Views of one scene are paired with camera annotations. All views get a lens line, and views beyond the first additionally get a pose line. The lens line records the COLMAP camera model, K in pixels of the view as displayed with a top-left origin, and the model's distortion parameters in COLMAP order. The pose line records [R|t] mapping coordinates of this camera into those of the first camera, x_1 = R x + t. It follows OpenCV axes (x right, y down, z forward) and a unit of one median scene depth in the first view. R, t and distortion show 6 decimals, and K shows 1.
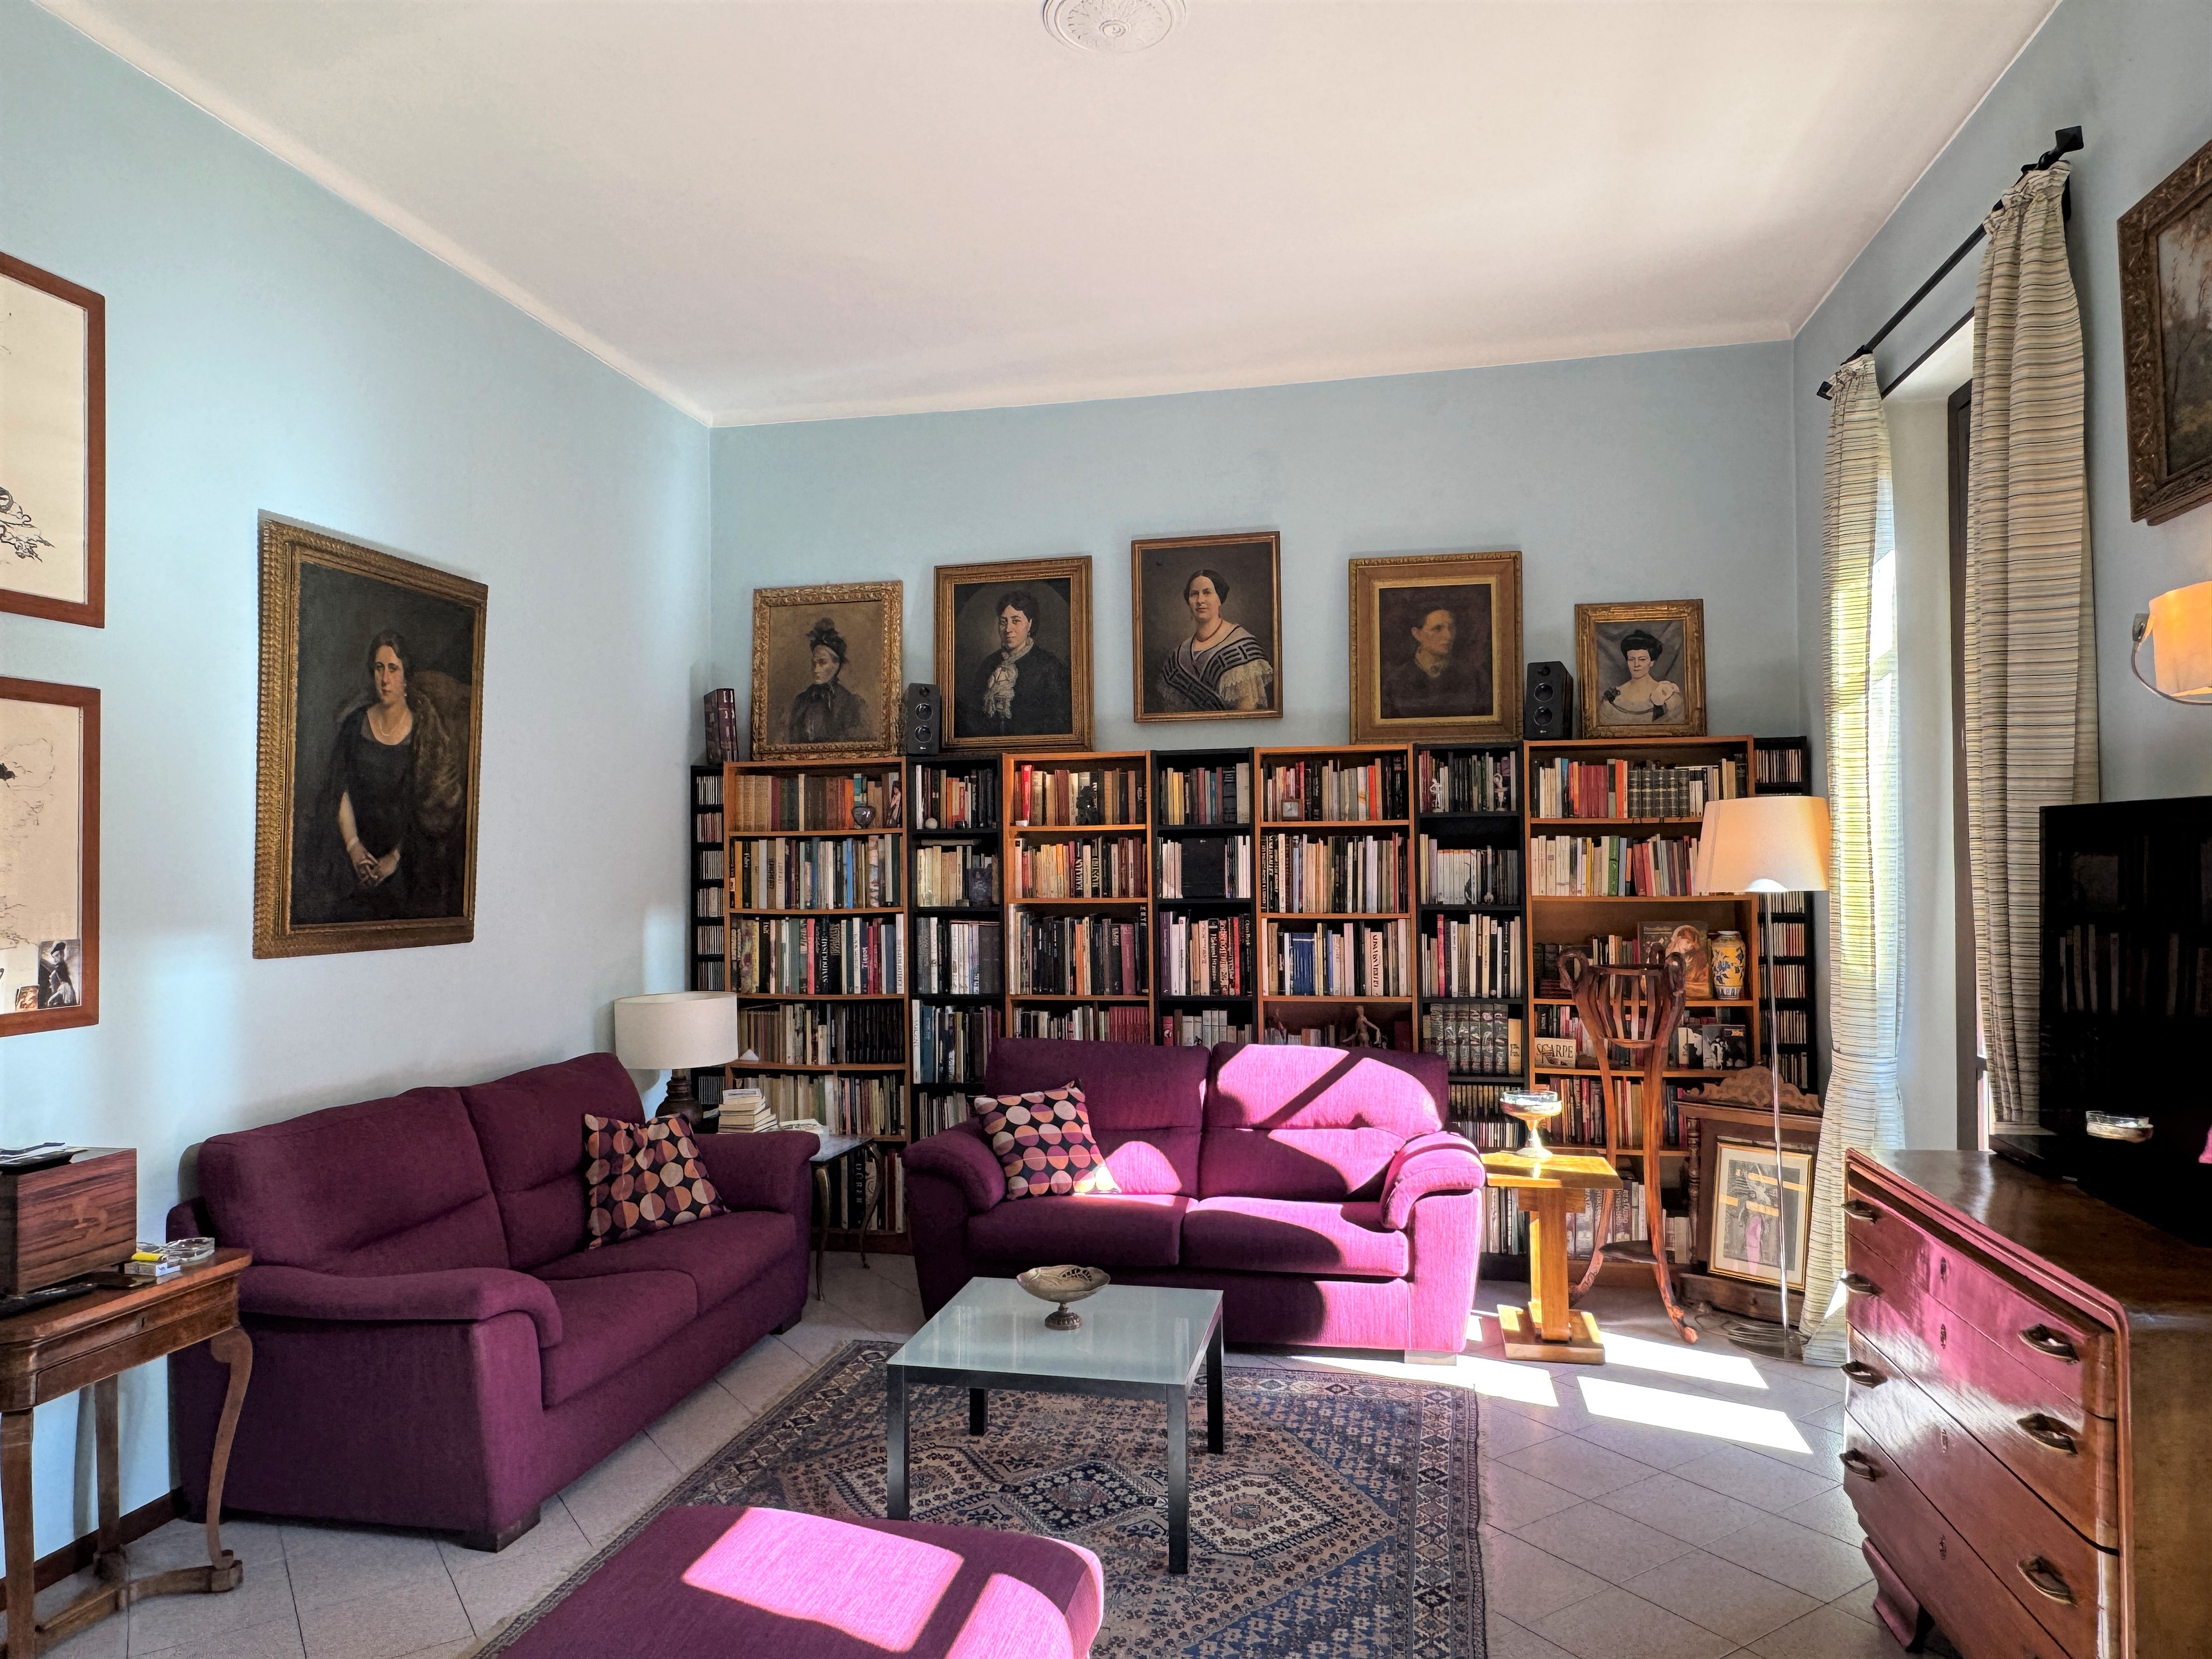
lens RADIAL K [[1446.4, 0, 1089.0], [0, 1446.4, 834.2], [0, 0, 1]] dist [-0.004433, 0.005599]
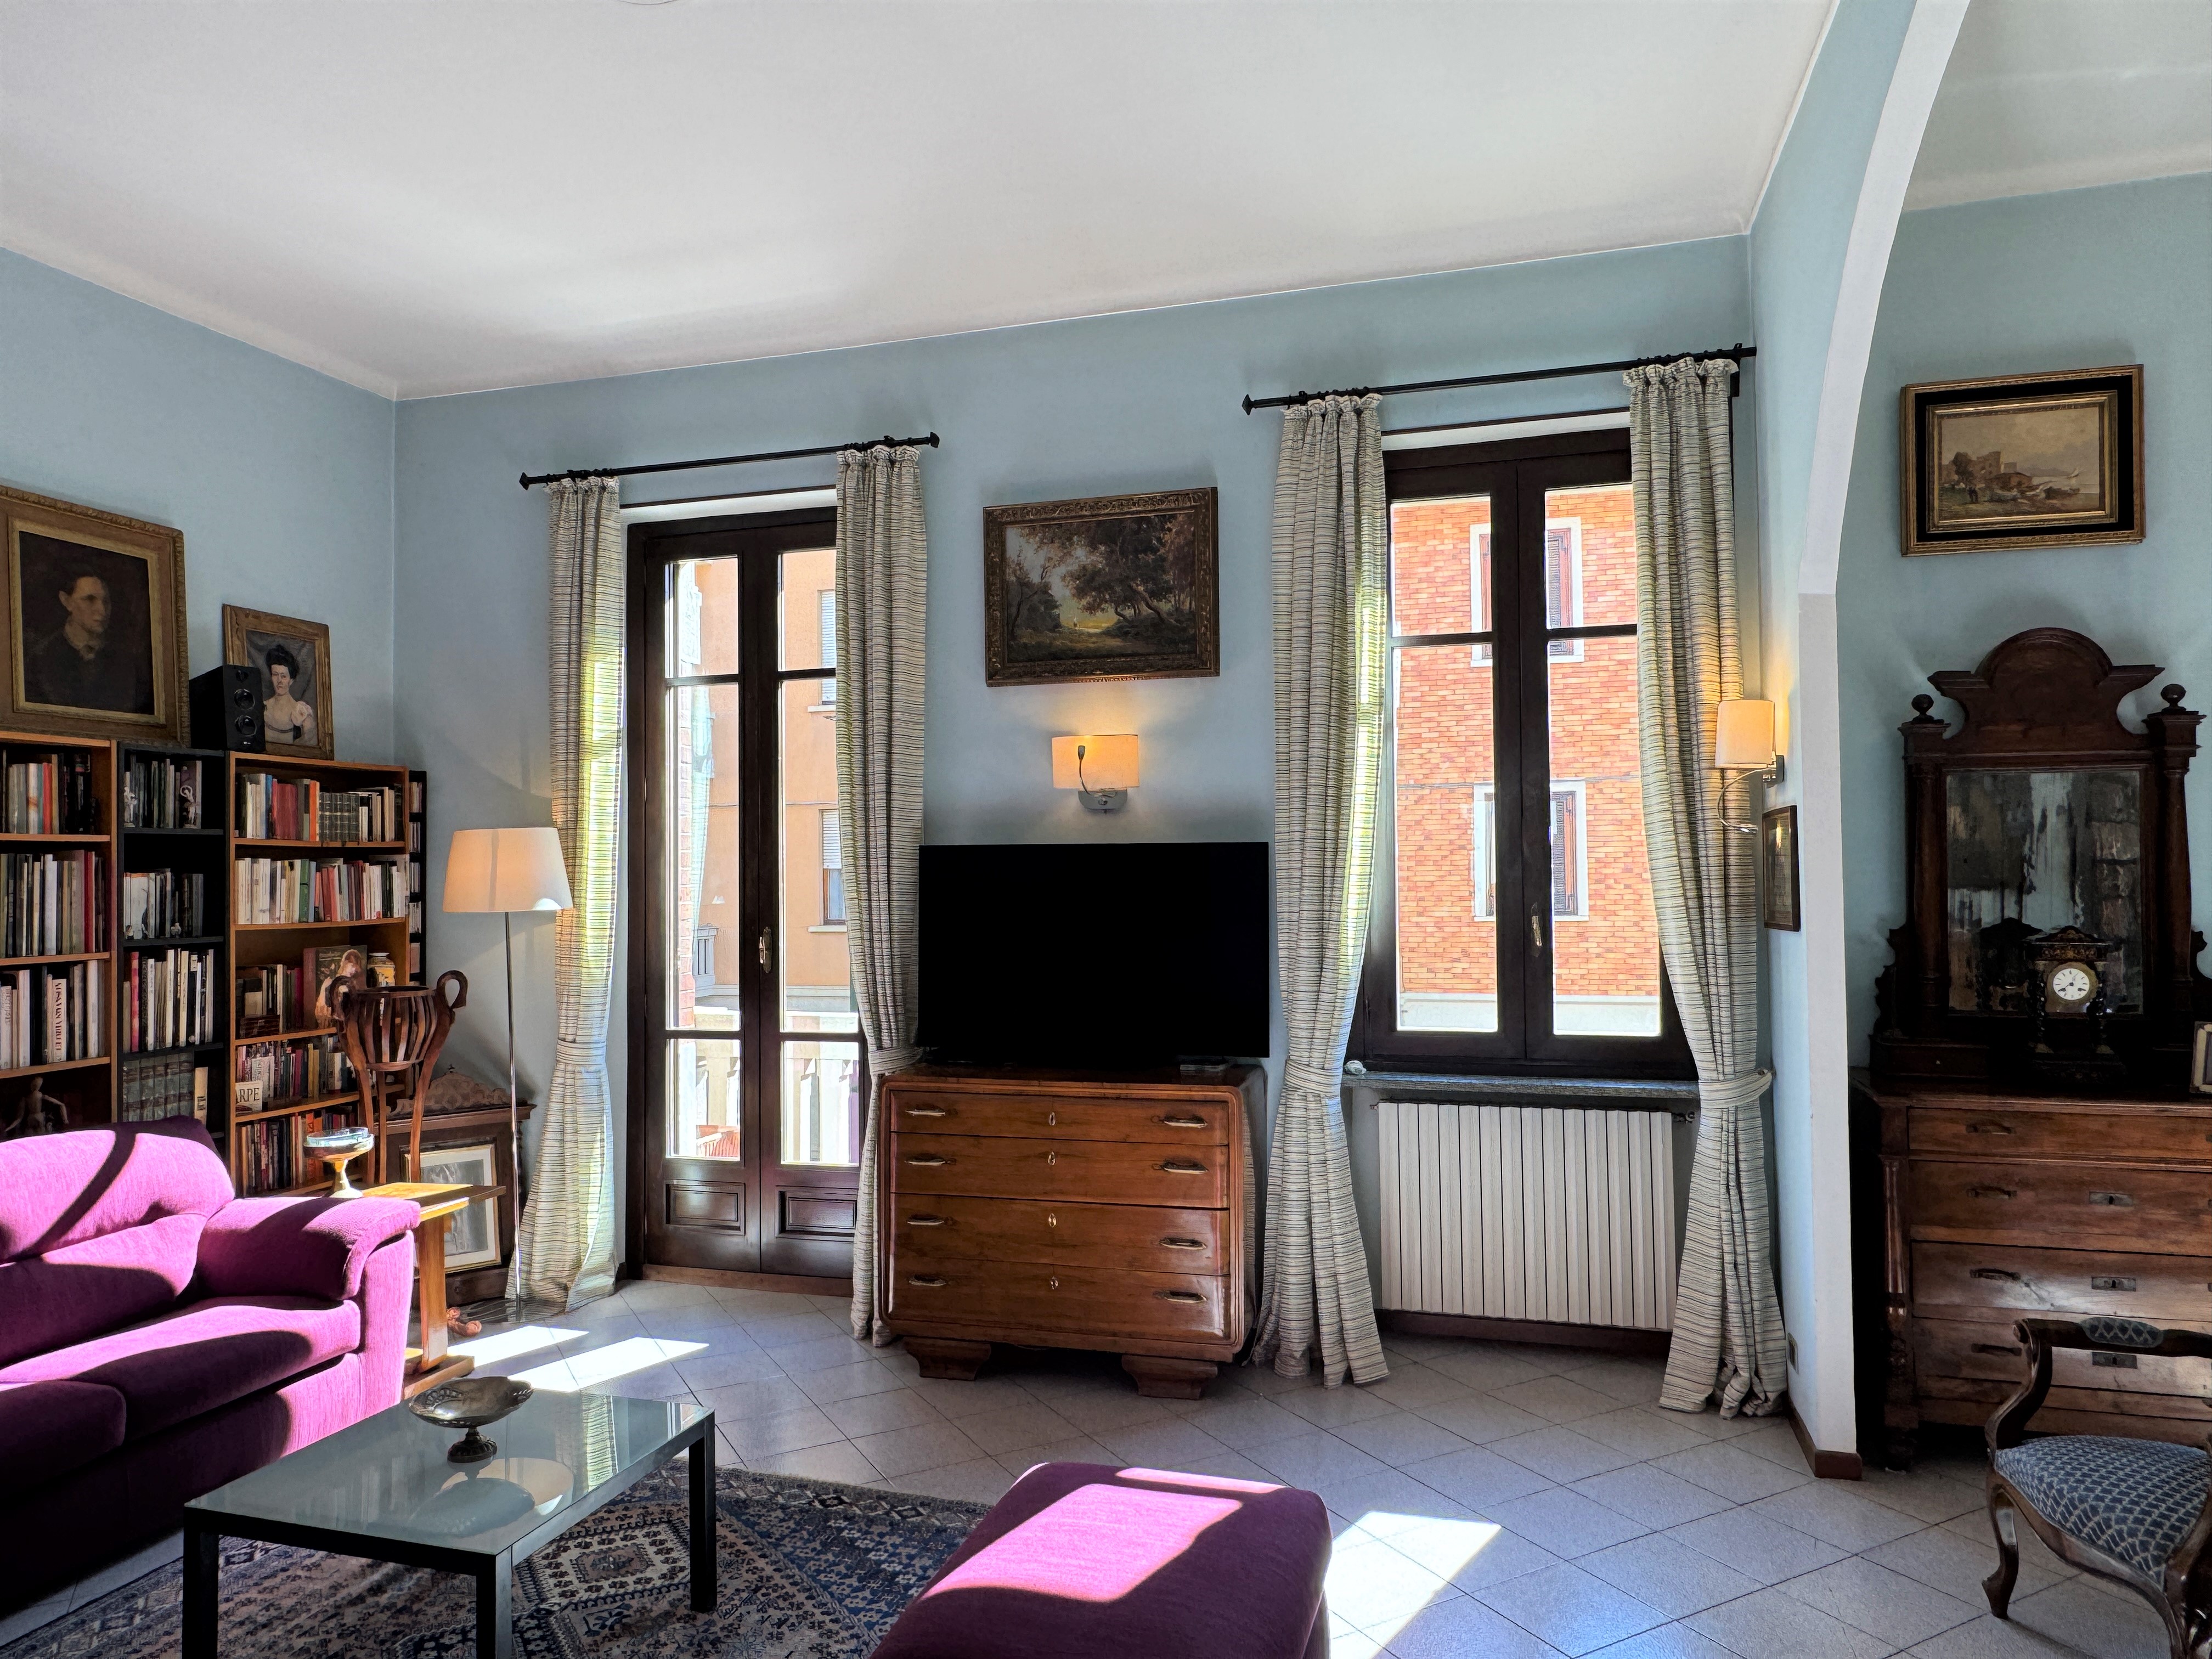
lens RADIAL K [[1446.4, 0, 1089.0], [0, 1446.4, 834.2], [0, 0, 1]] dist [-0.004433, 0.005599]
pose [[0.086993, 0.033003, 0.995662, -0.533507], [-0.008540, 0.999439, -0.032382, 0.010848], [-0.996172, -0.005686, 0.087226, 0.390962]]
